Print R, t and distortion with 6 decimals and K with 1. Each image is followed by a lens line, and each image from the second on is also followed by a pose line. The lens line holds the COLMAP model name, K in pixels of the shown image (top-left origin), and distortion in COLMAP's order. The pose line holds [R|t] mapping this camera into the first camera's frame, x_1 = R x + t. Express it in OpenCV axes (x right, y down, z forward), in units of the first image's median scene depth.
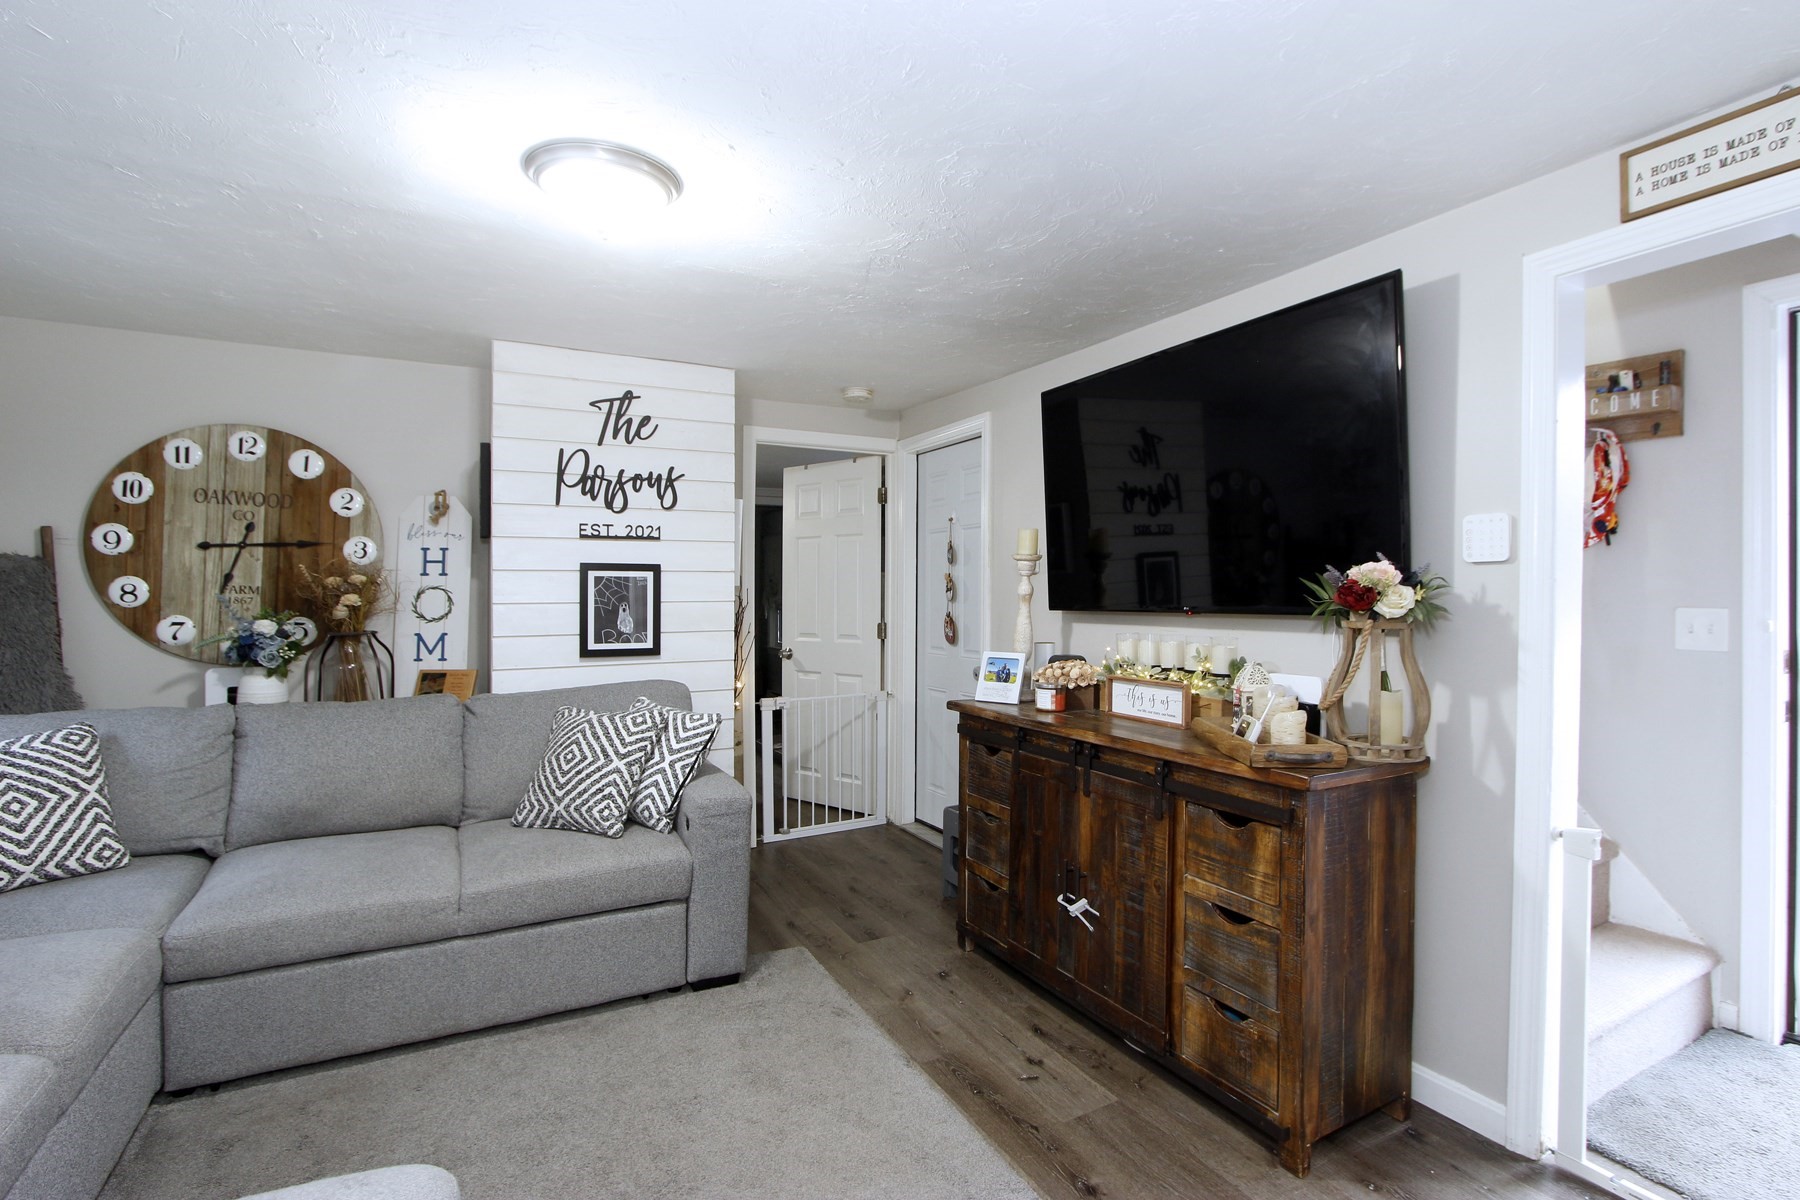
lens RADIAL K [[873.5, 0, 949.0], [0, 873.5, 571.9], [0, 0, 1]] dist [-0.021052, 0.000156]
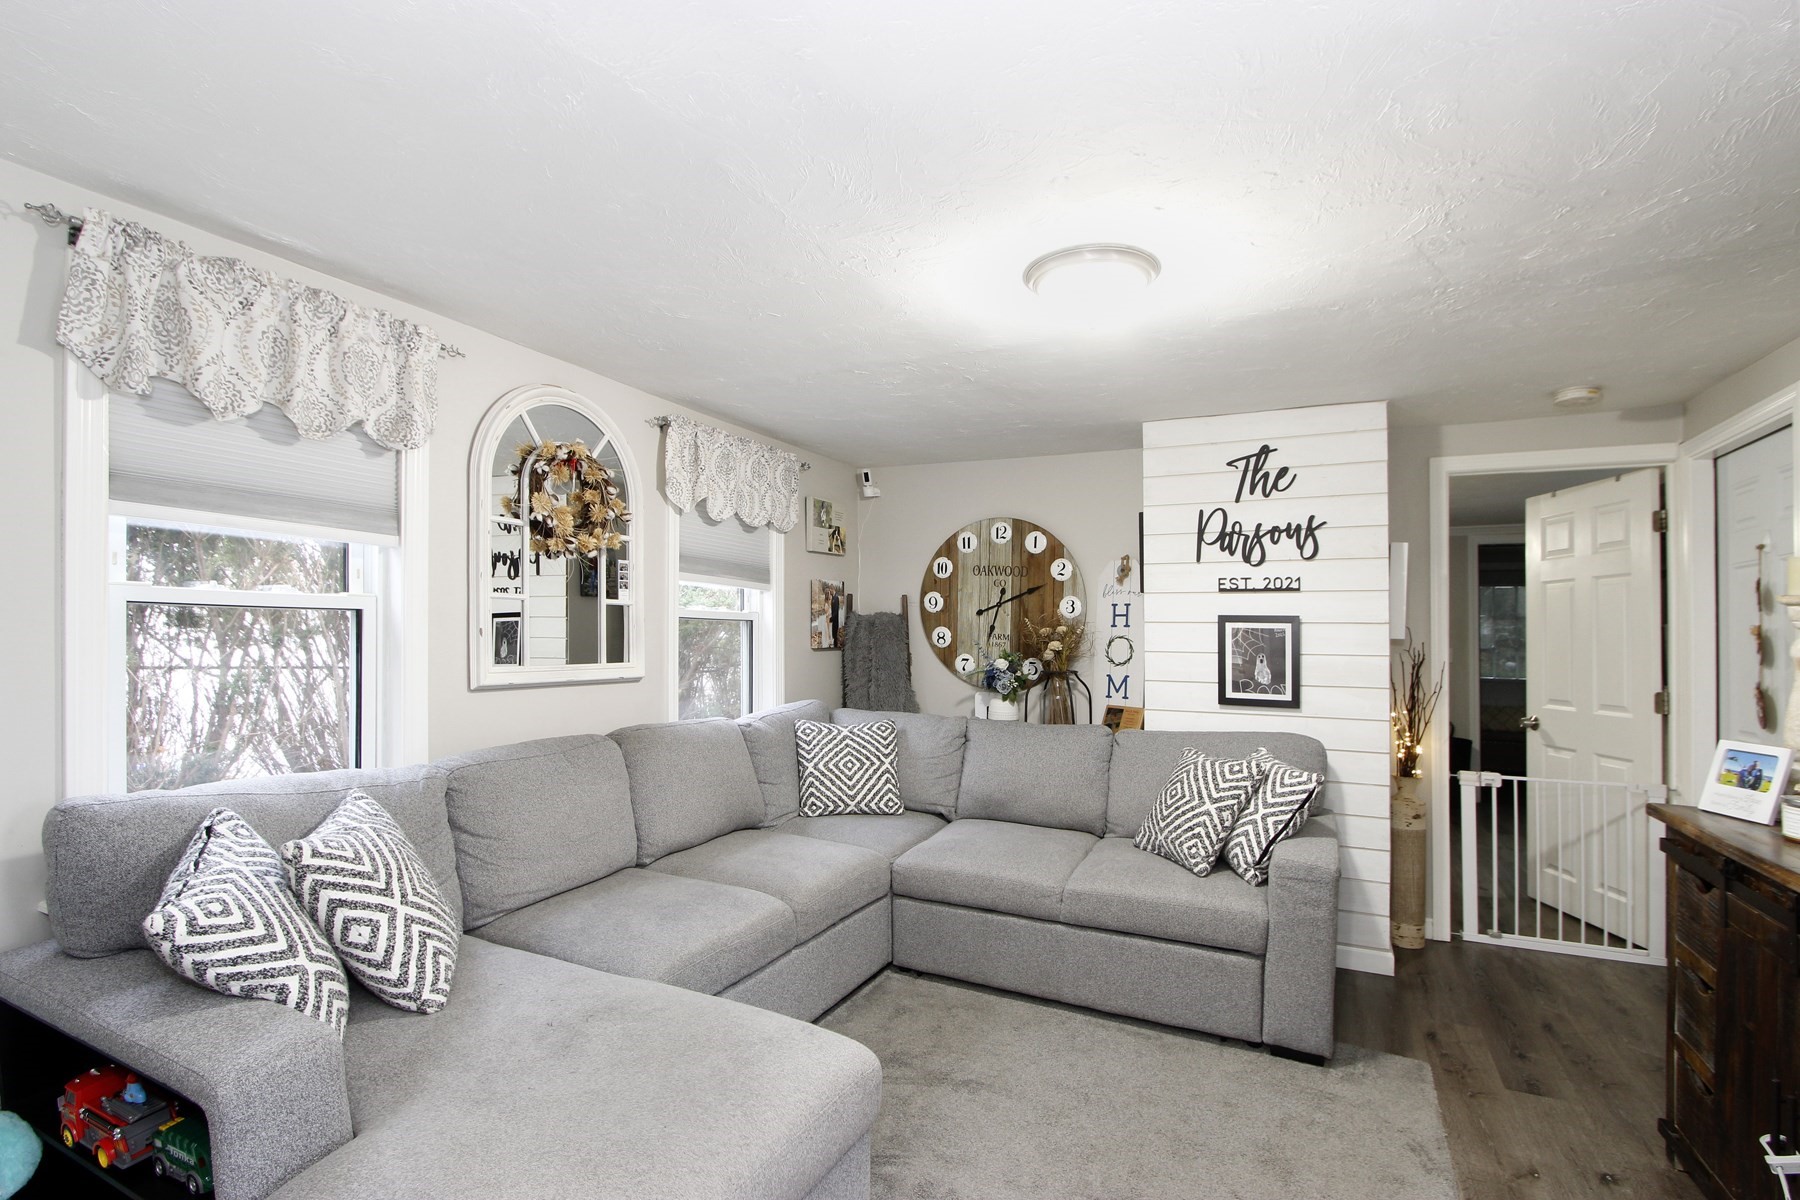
lens RADIAL K [[839.2, 0, 900.4], [0, 839.2, 616.2], [0, 0, 1]] dist [-0.014628, 0.000372]
pose [[0.561410, -0.007907, -0.827500, 0.222420], [-0.000194, 0.999953, -0.009687, 0.000910], [0.827538, 0.005598, 0.561382, 0.113445]]
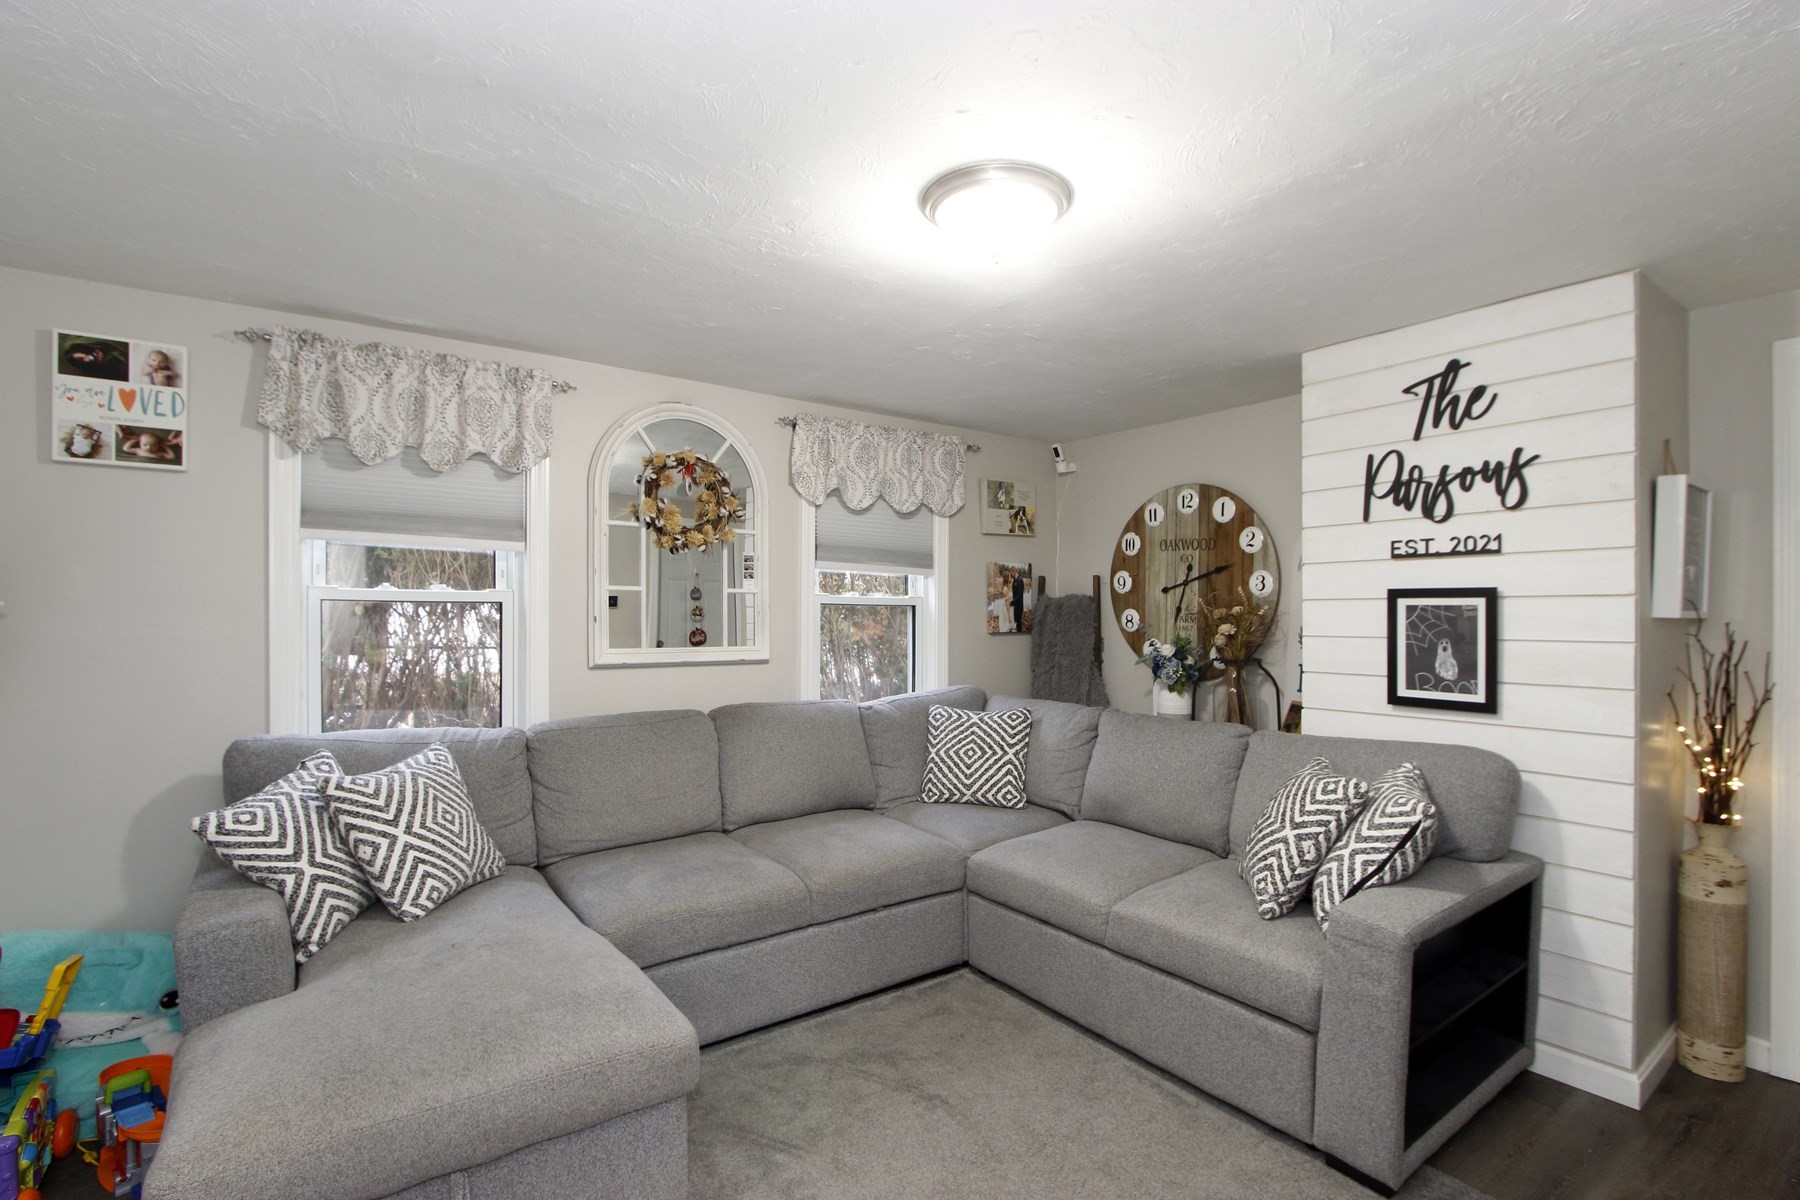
lens RADIAL K [[839.6, 0, 919.9], [0, 839.6, 608.2], [0, 0, 1]] dist [-0.013754, -0.000185]
pose [[0.119441, -0.006719, -0.992819, 0.331709], [0.013565, 0.999895, -0.005135, 0.006134], [0.992749, -0.012854, 0.119519, 0.507351]]
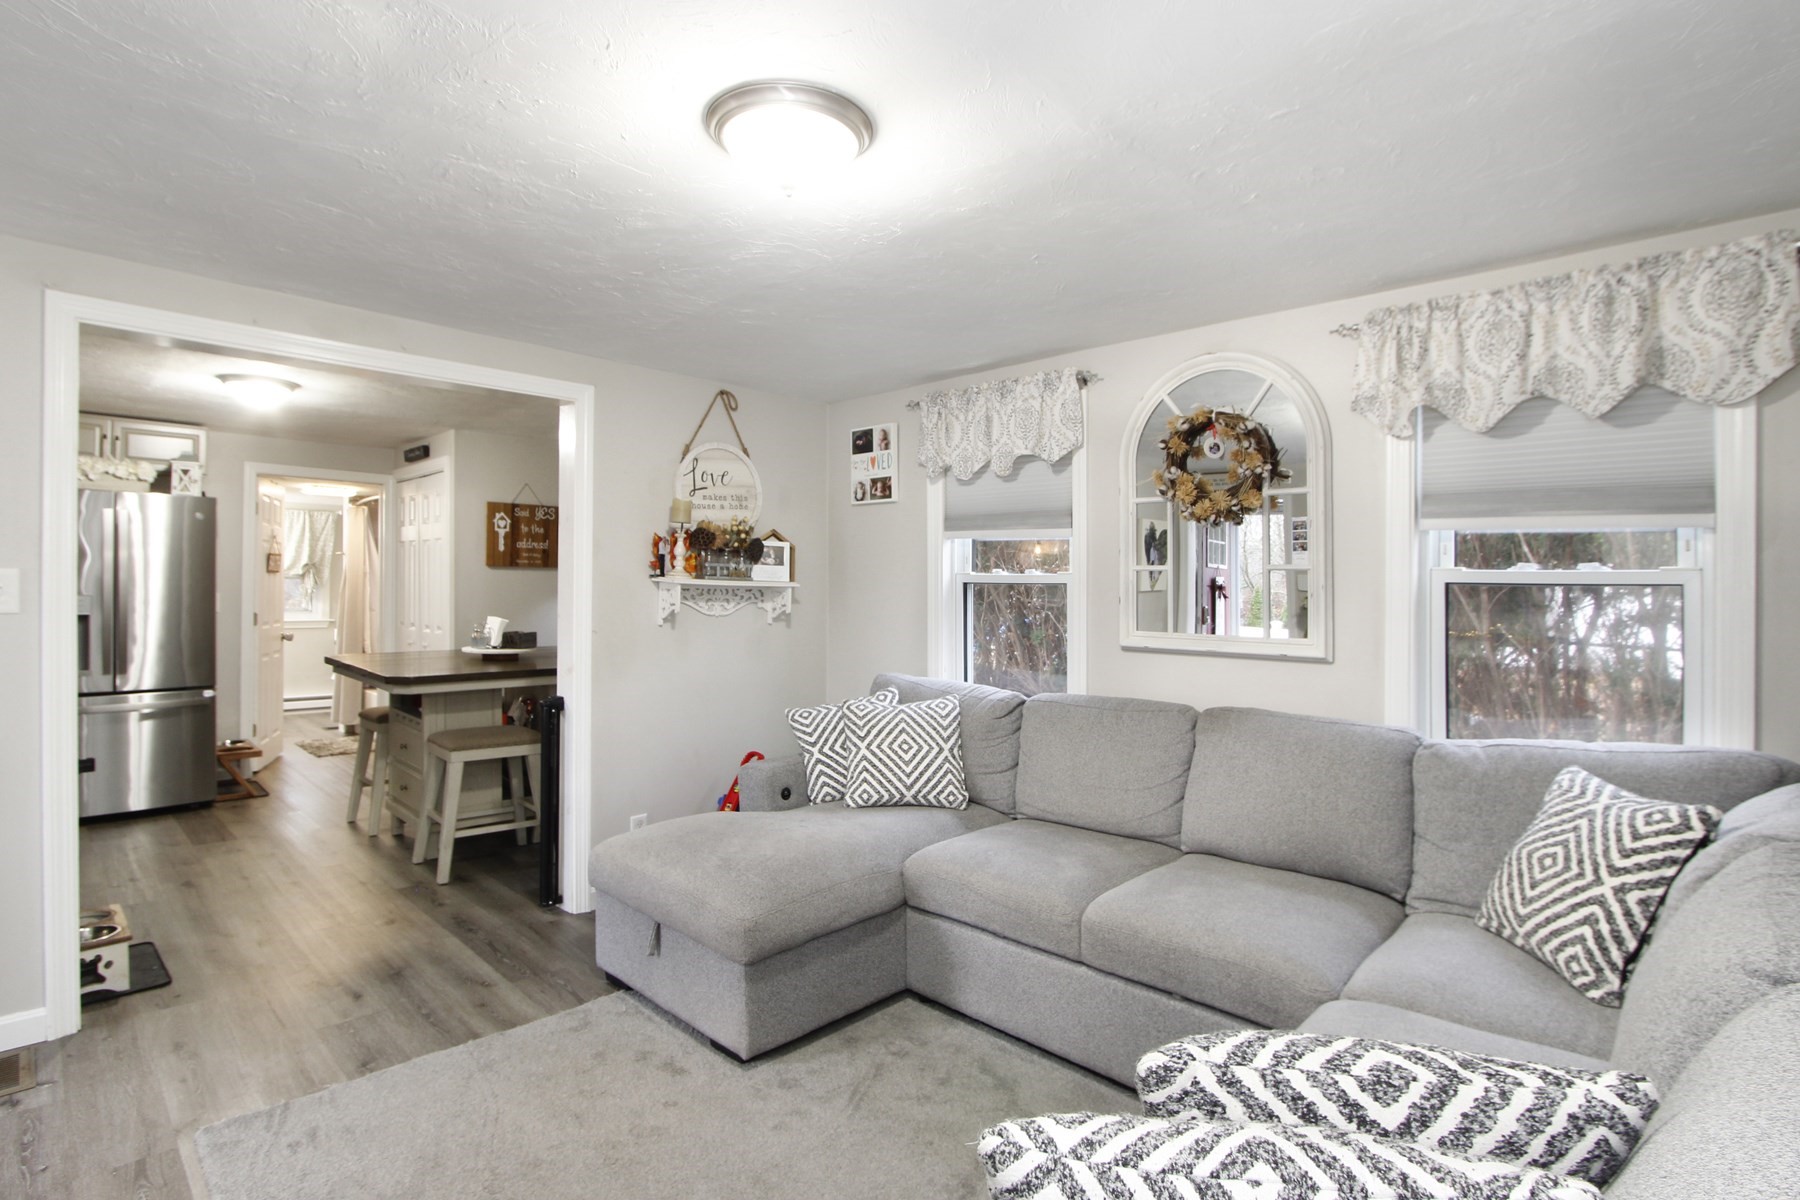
lens RADIAL K [[872.1, 0, 863.4], [0, 872.1, 596.0], [0, 0, 1]] dist [-0.005281, -0.000670]
pose [[-0.960200, -0.007986, -0.279200, -0.135752], [-0.006364, 0.999957, -0.006718, 0.013138], [0.279242, -0.004674, -0.960209, 1.163786]]
